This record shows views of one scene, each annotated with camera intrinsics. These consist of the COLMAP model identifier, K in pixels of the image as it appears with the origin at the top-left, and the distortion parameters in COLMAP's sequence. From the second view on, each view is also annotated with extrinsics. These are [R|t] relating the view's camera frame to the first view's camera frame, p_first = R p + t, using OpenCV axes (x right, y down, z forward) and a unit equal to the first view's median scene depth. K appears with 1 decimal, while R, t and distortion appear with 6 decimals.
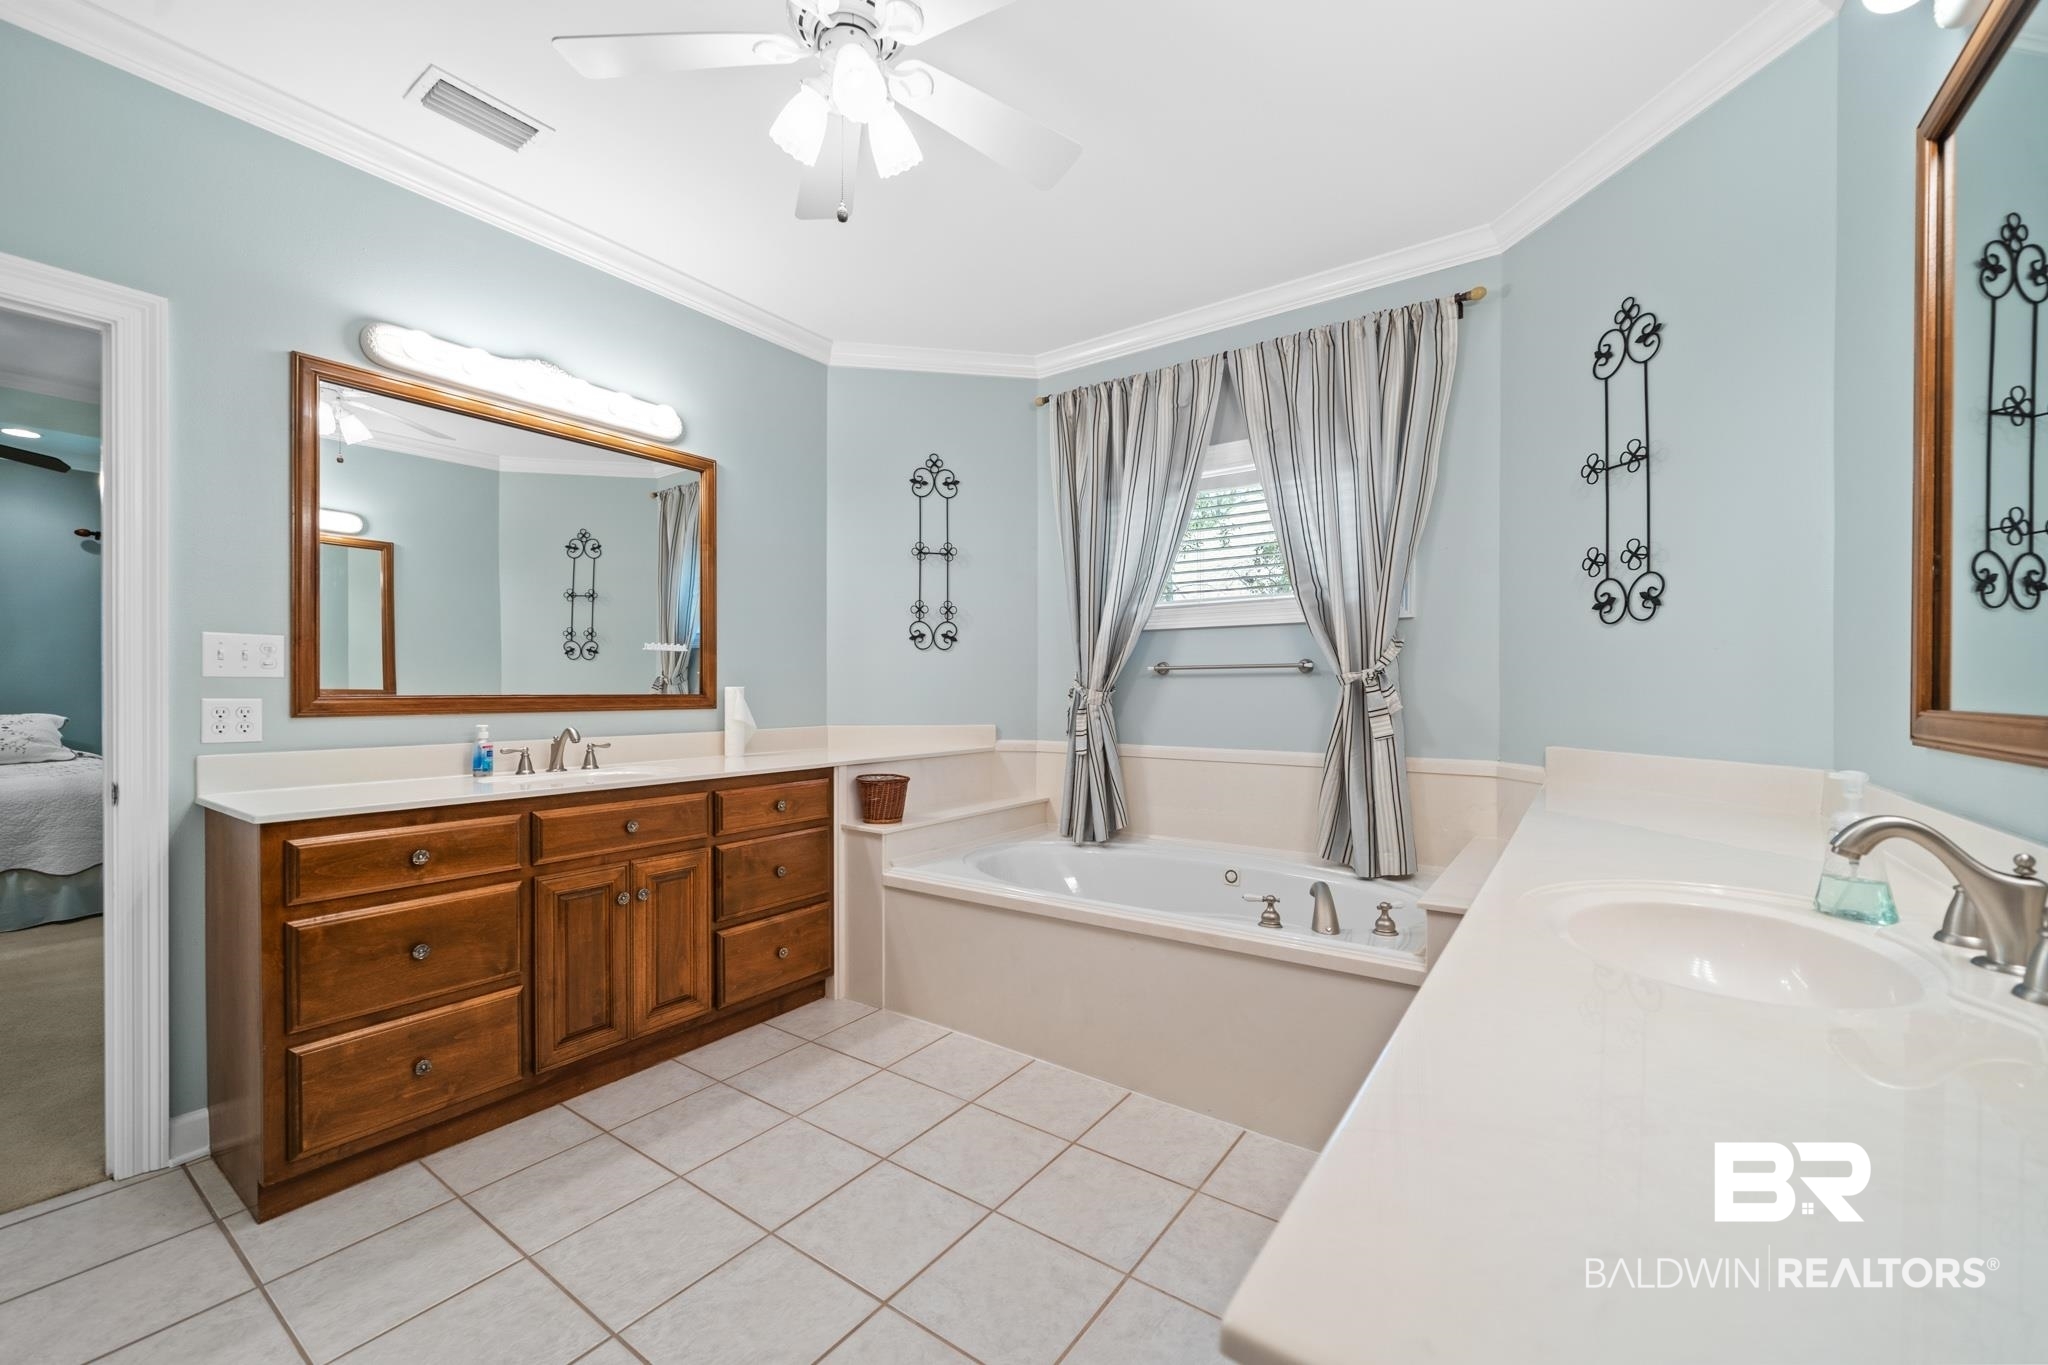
lens RADIAL K [[816.2, 0, 1025.0], [0, 816.2, 684.8], [0, 0, 1]] dist [0.037271, -0.000071]
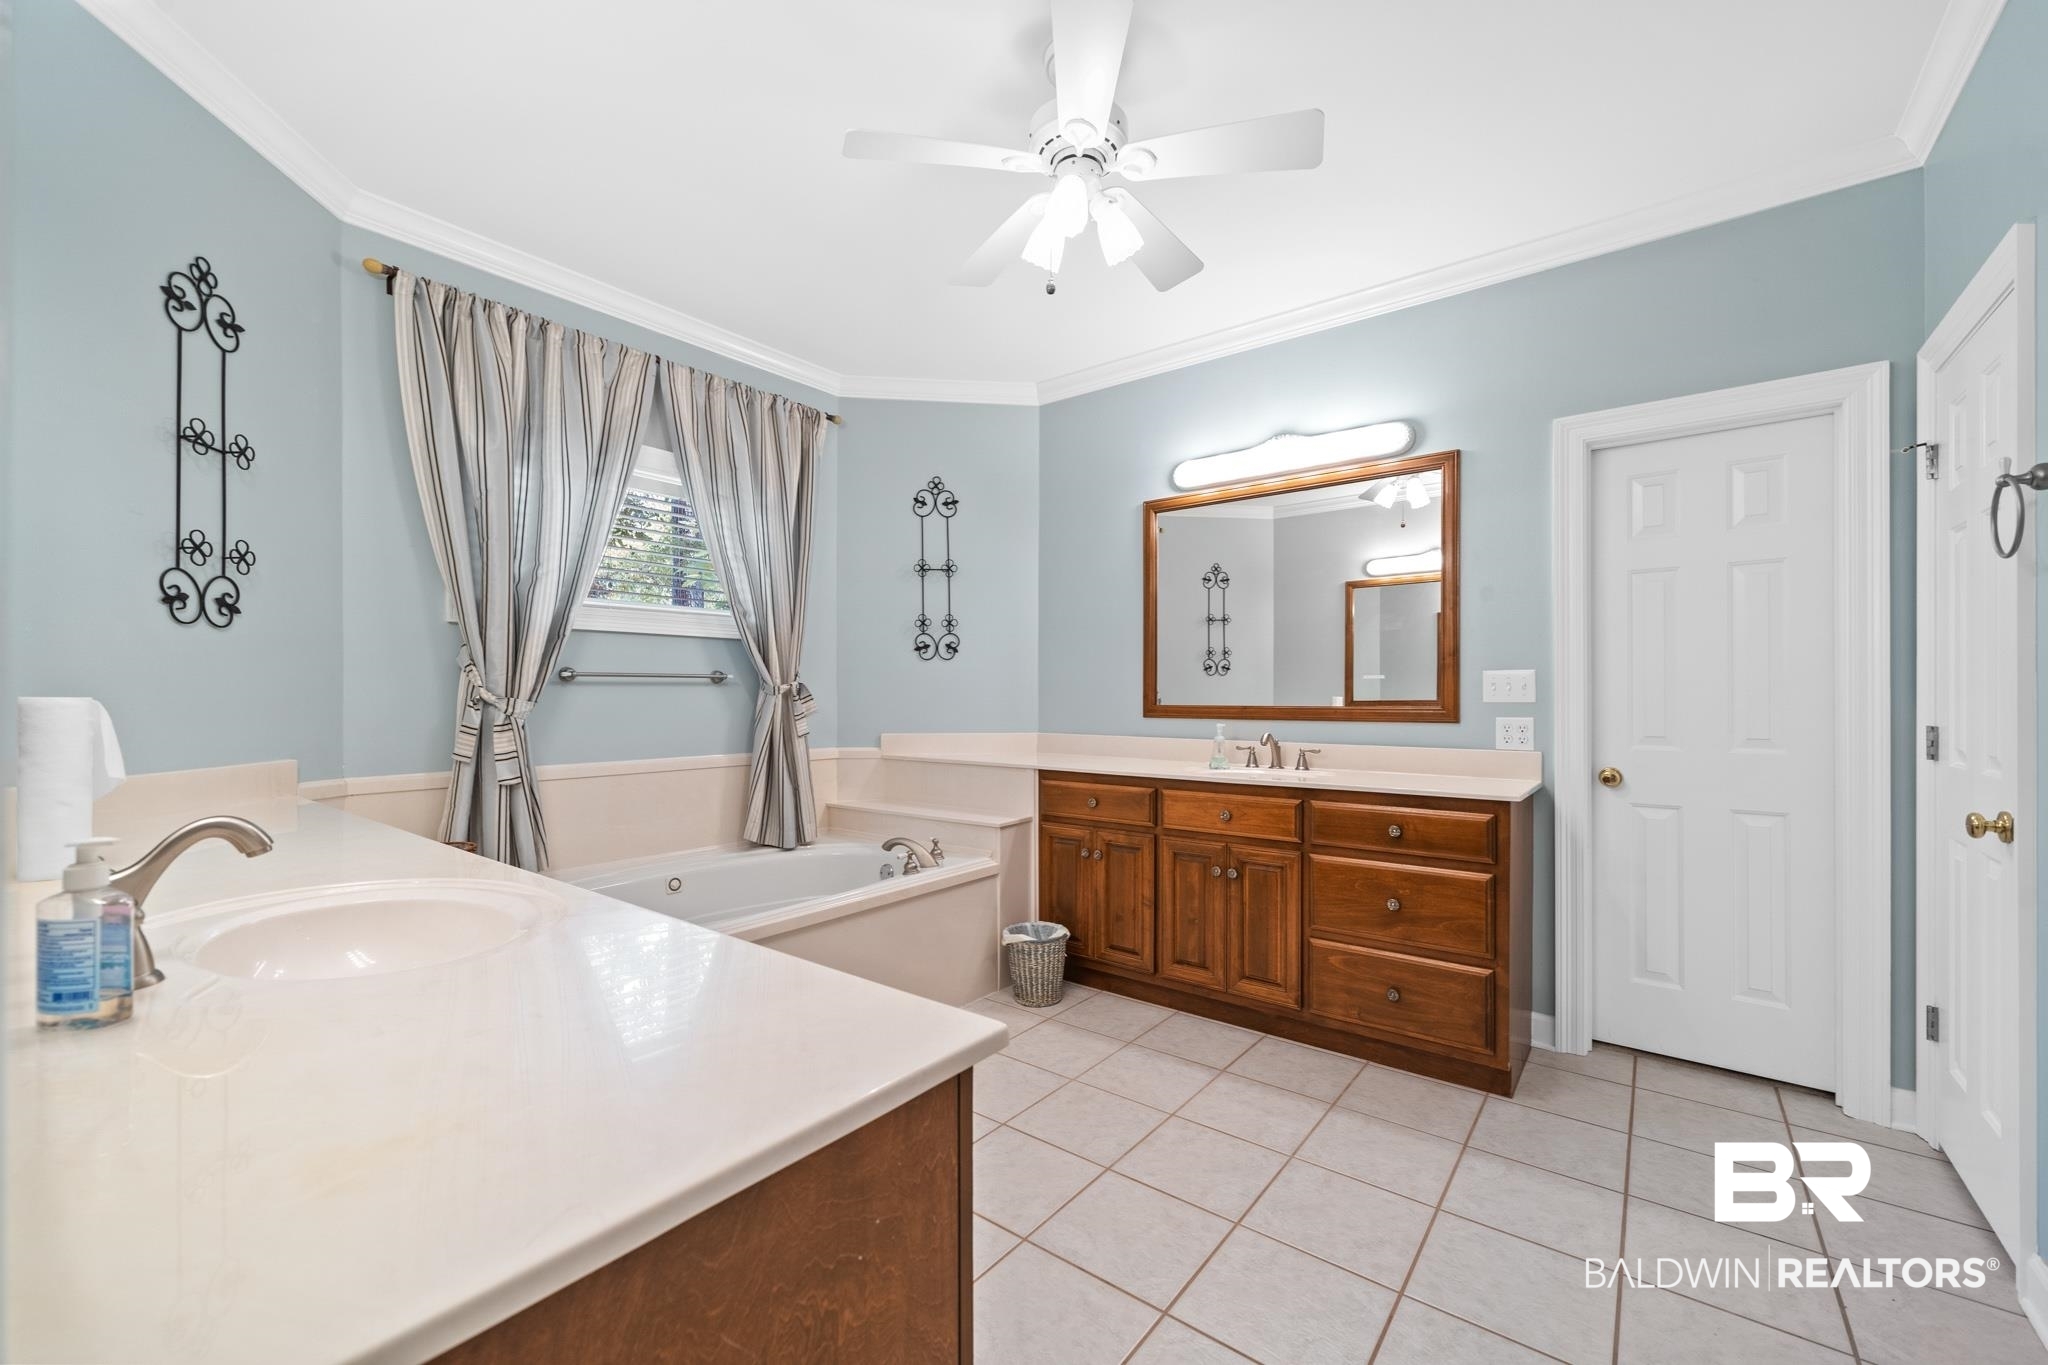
lens RADIAL K [[819.9, 0, 1019.9], [0, 819.9, 693.9], [0, 0, 1]] dist [-0.001173, -0.000266]
pose [[0.064372, 0.002115, 0.997924, -0.822348], [-0.004847, 0.999987, -0.001806, -0.000017], [-0.997914, -0.004721, 0.064381, 0.585409]]
